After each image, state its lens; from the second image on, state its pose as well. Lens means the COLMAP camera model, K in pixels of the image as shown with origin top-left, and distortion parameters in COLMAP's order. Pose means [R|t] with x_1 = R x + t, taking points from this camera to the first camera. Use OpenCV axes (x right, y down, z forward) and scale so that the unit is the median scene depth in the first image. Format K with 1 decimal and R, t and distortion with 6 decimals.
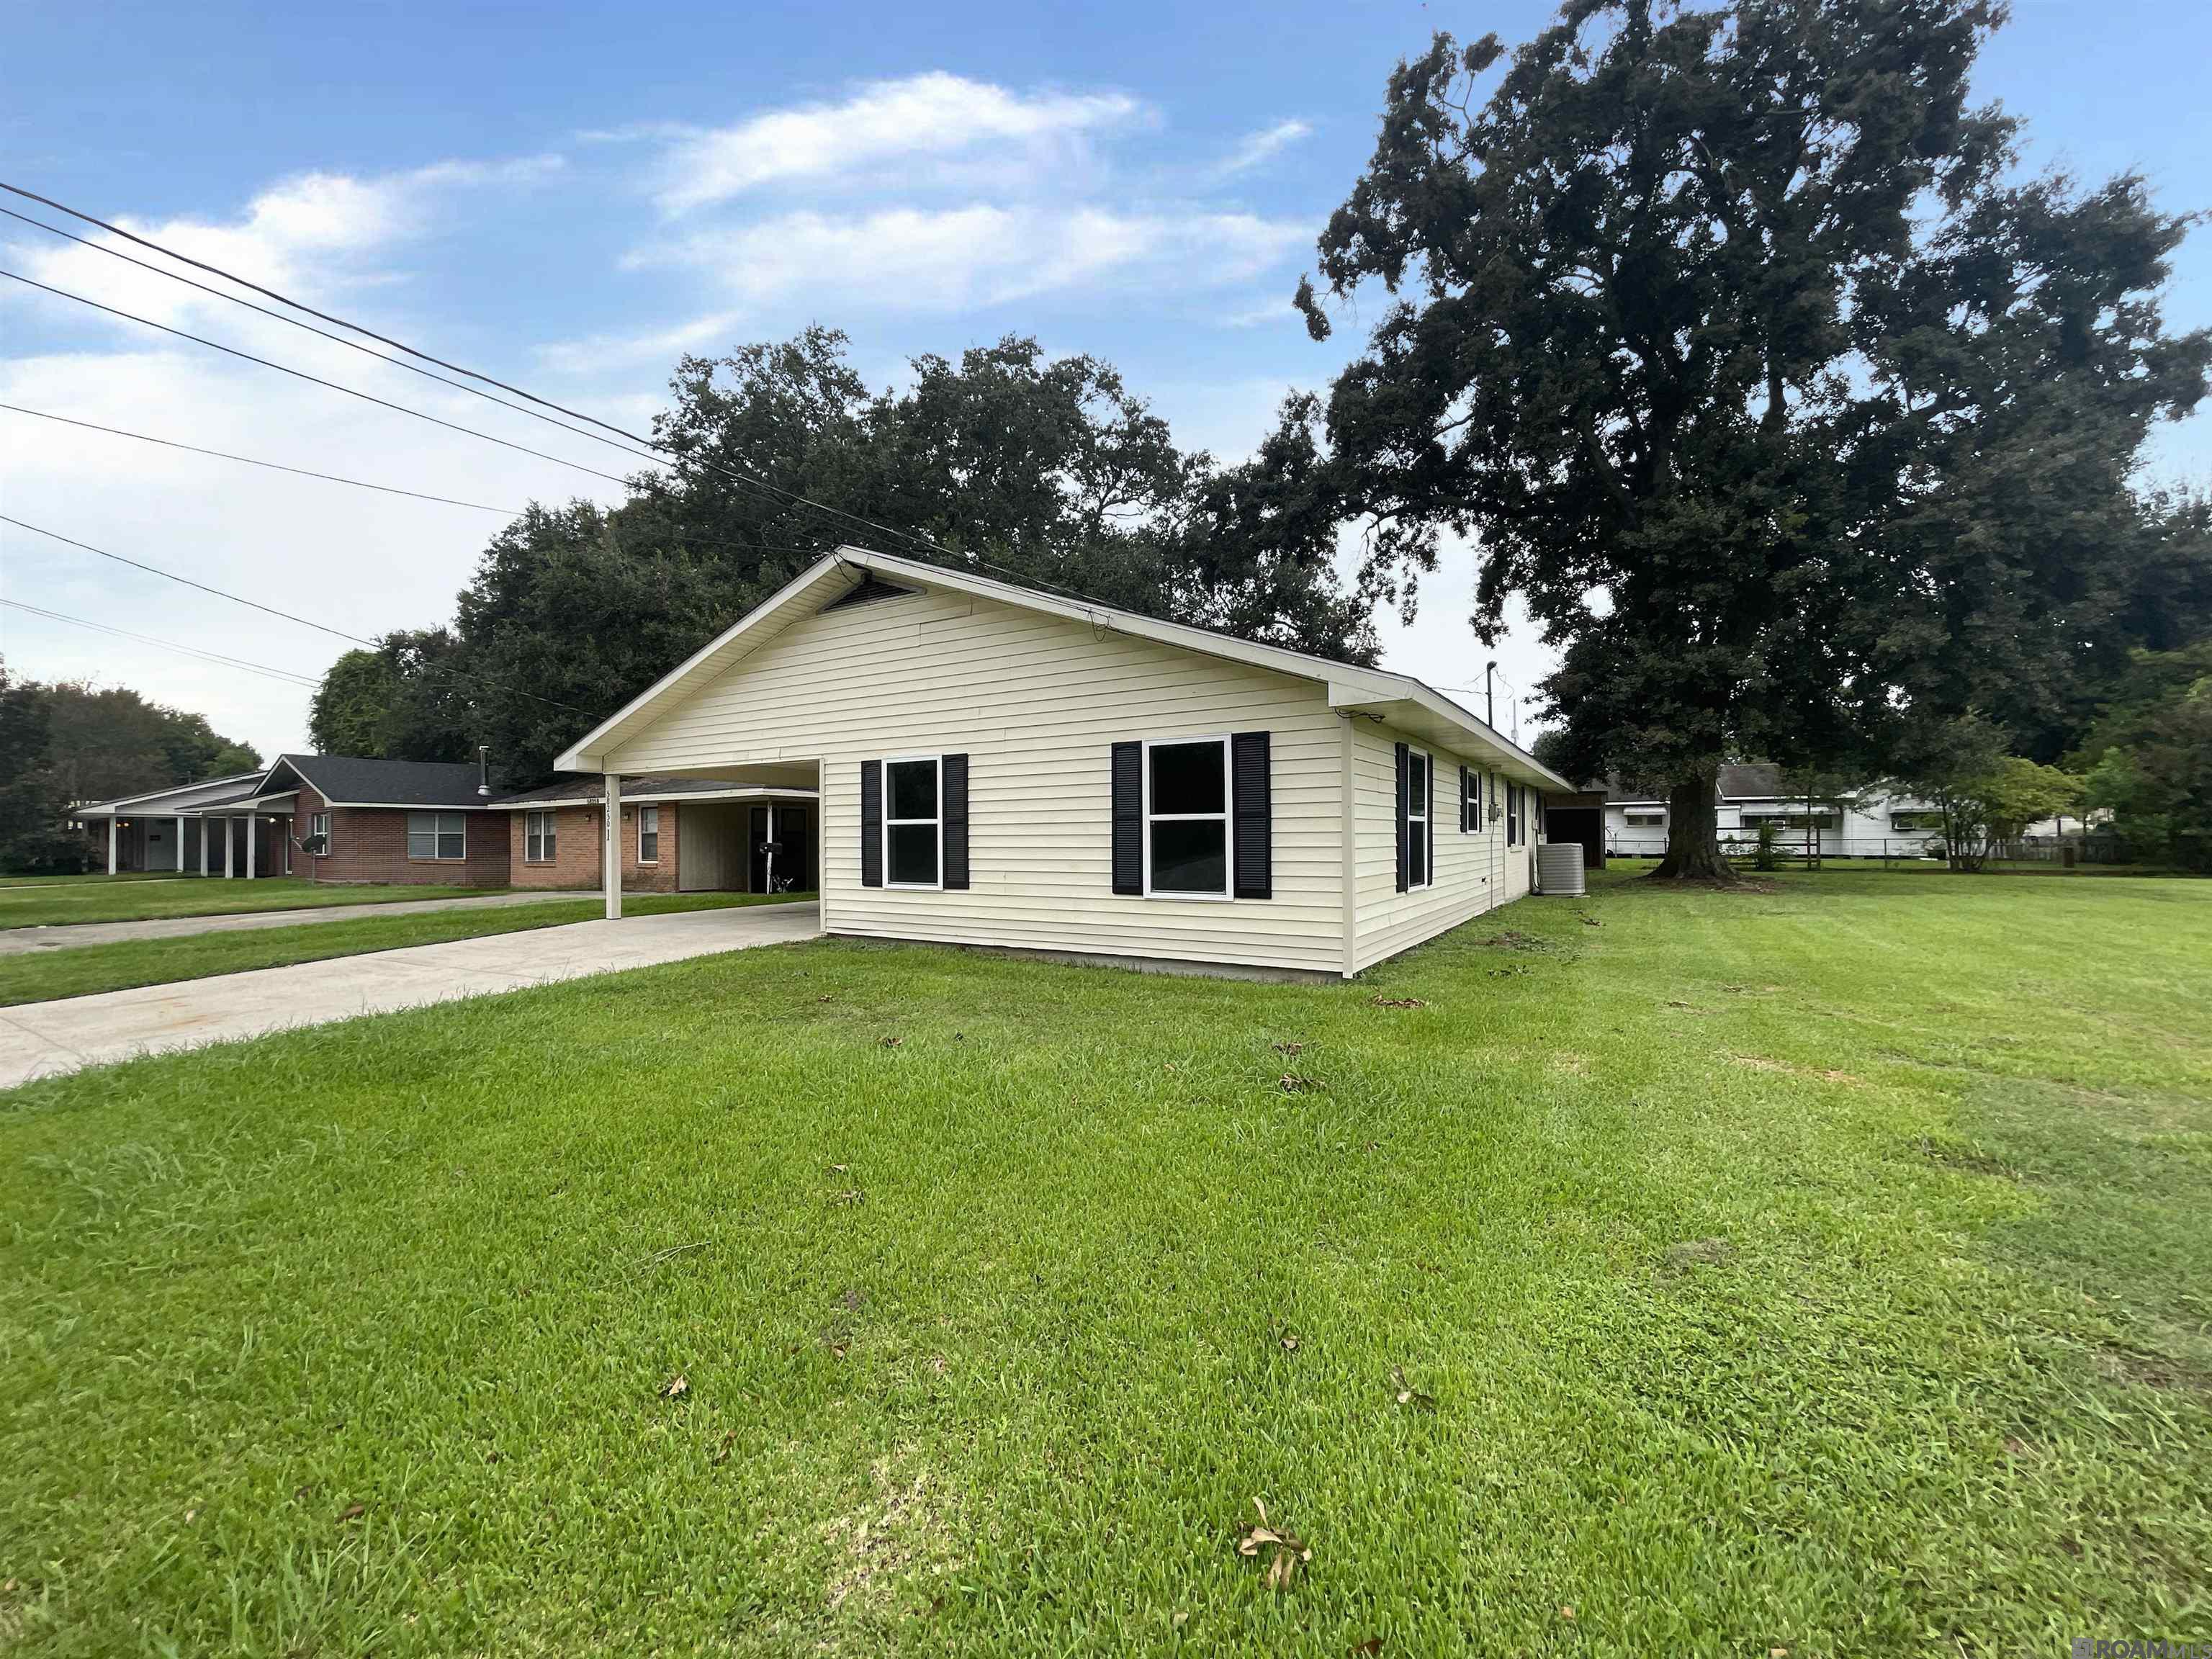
lens RADIAL K [[895.6, 0, 1103.0], [0, 895.6, 833.5], [0, 0, 1]] dist [-0.002779, 0.000078]
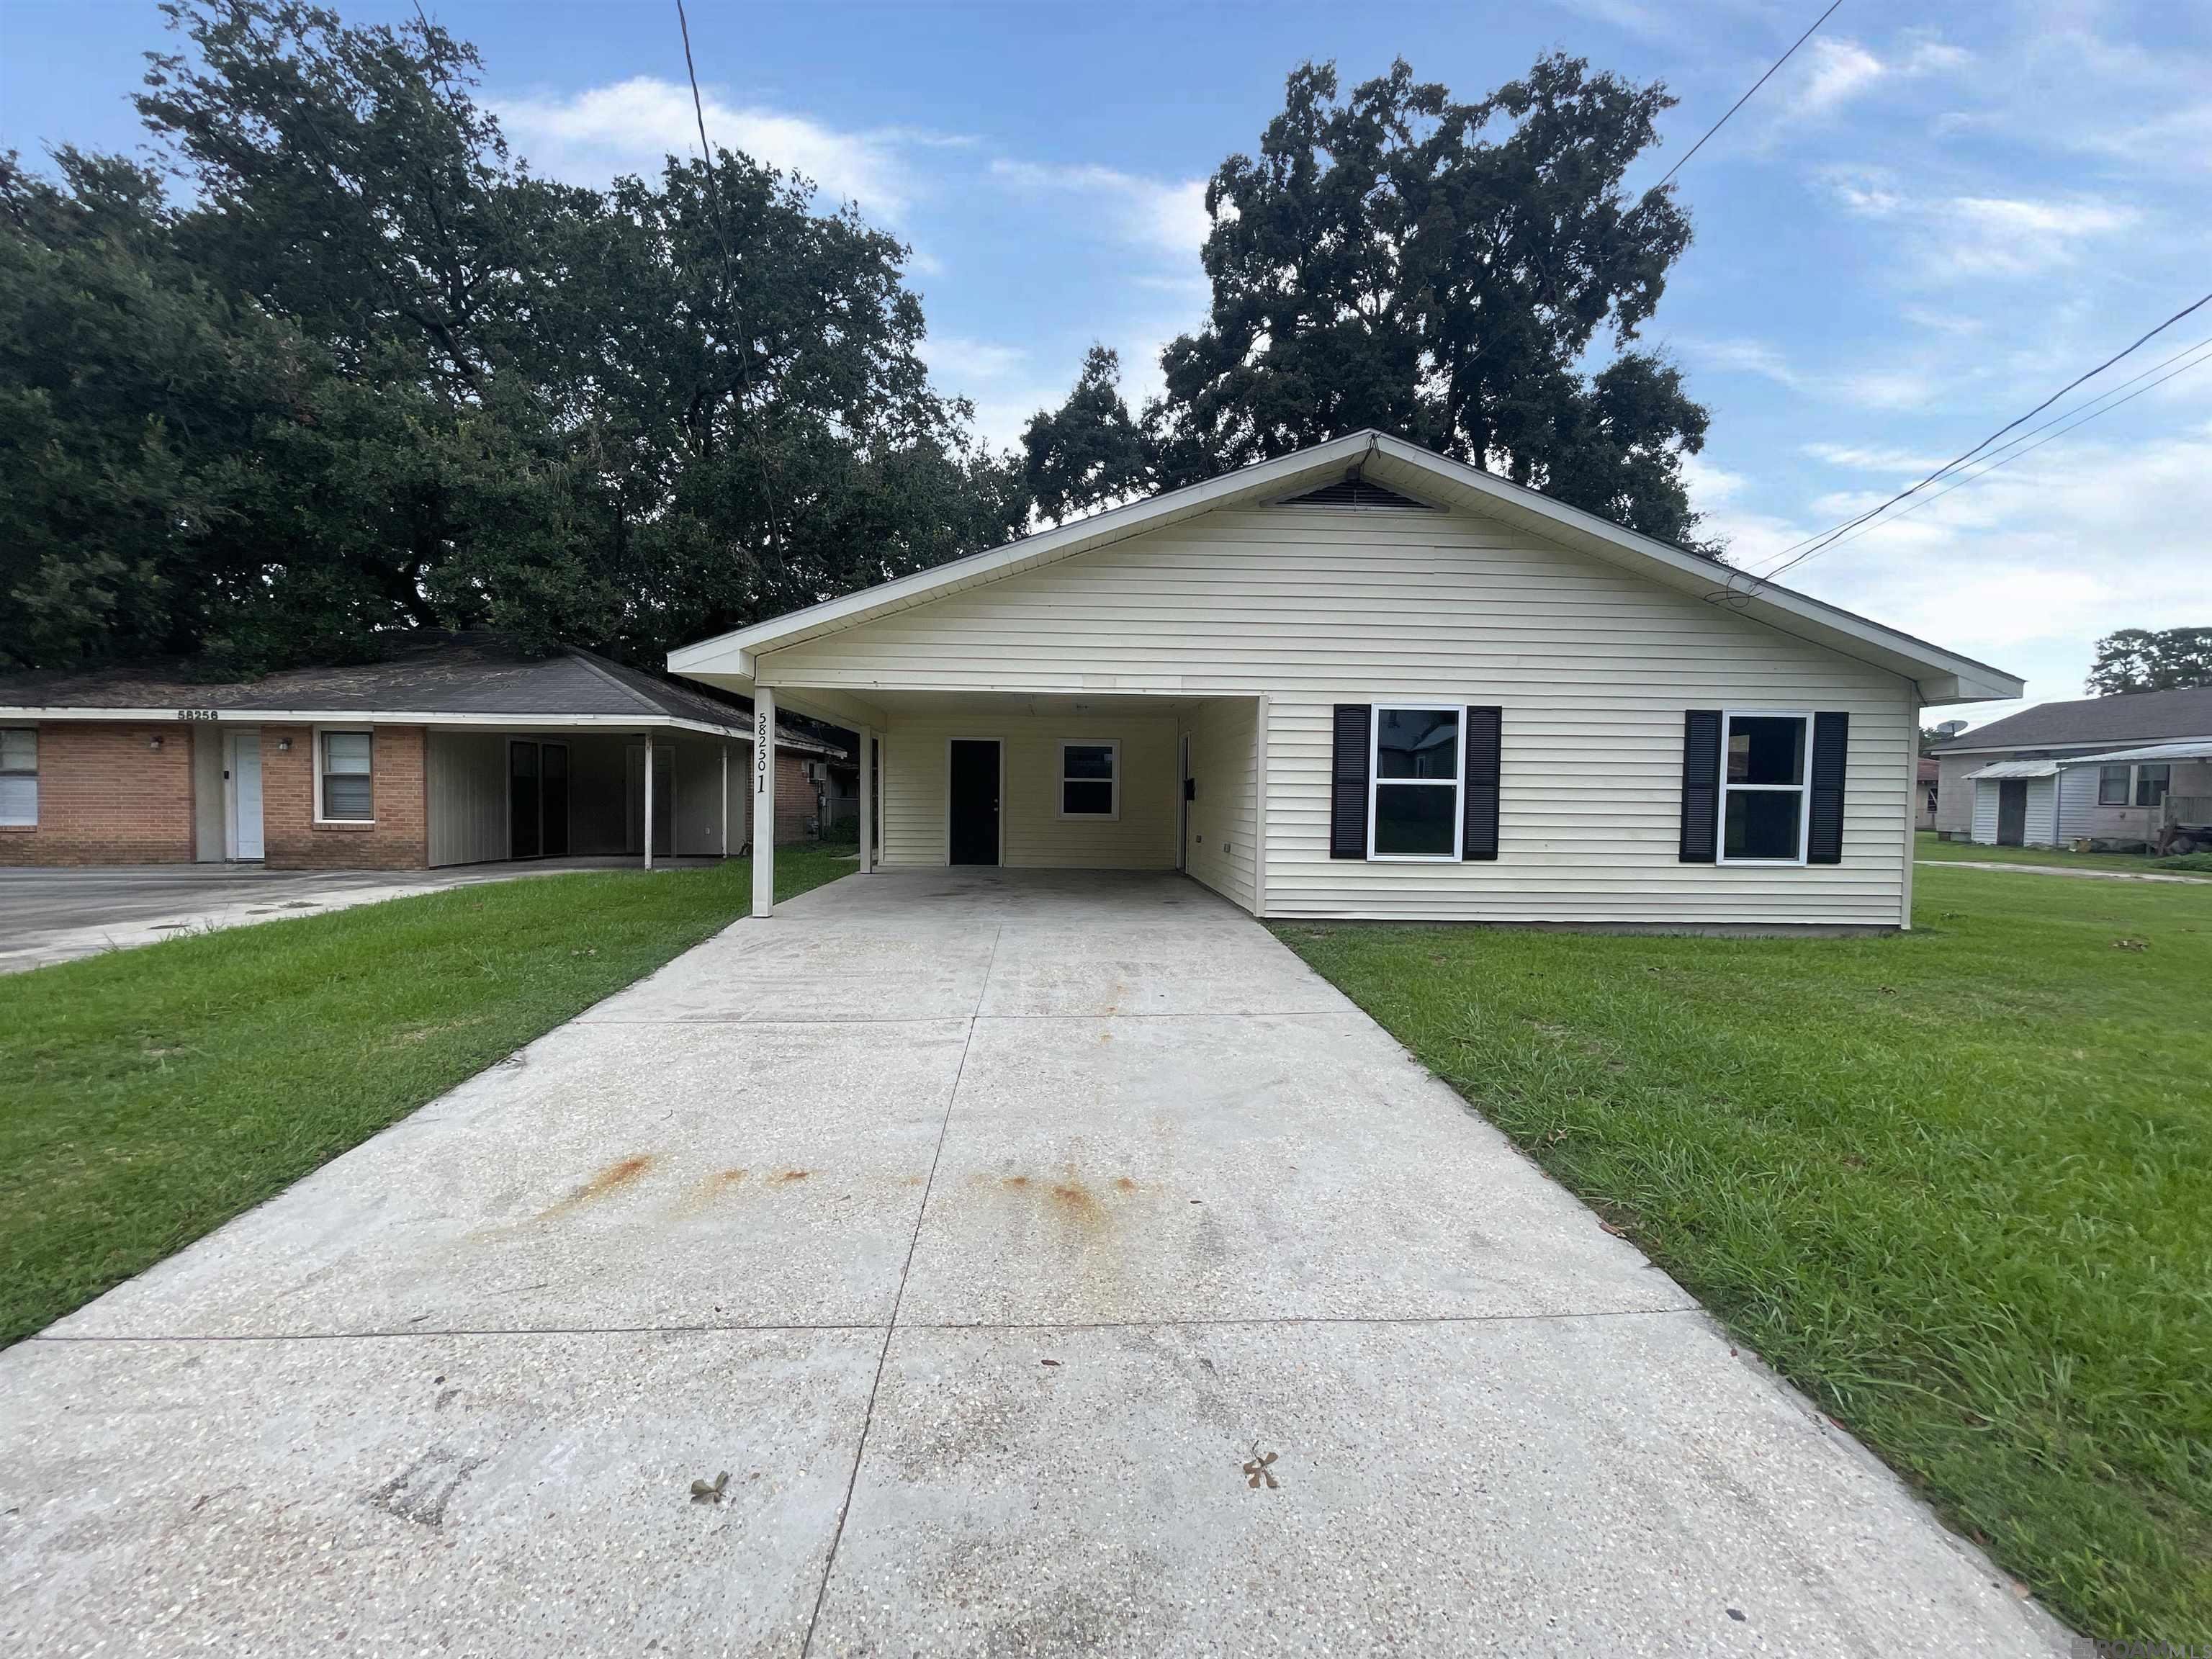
lens RADIAL K [[876.2, 0, 1106.0], [0, 876.2, 829.5], [0, 0, 1]] dist [0.000134, 0.000056]
pose [[0.830053, -0.006285, 0.557649, -0.399975], [-0.021002, 0.998875, 0.042519, 0.001125], [-0.557288, -0.047005, 0.828987, 0.205441]]
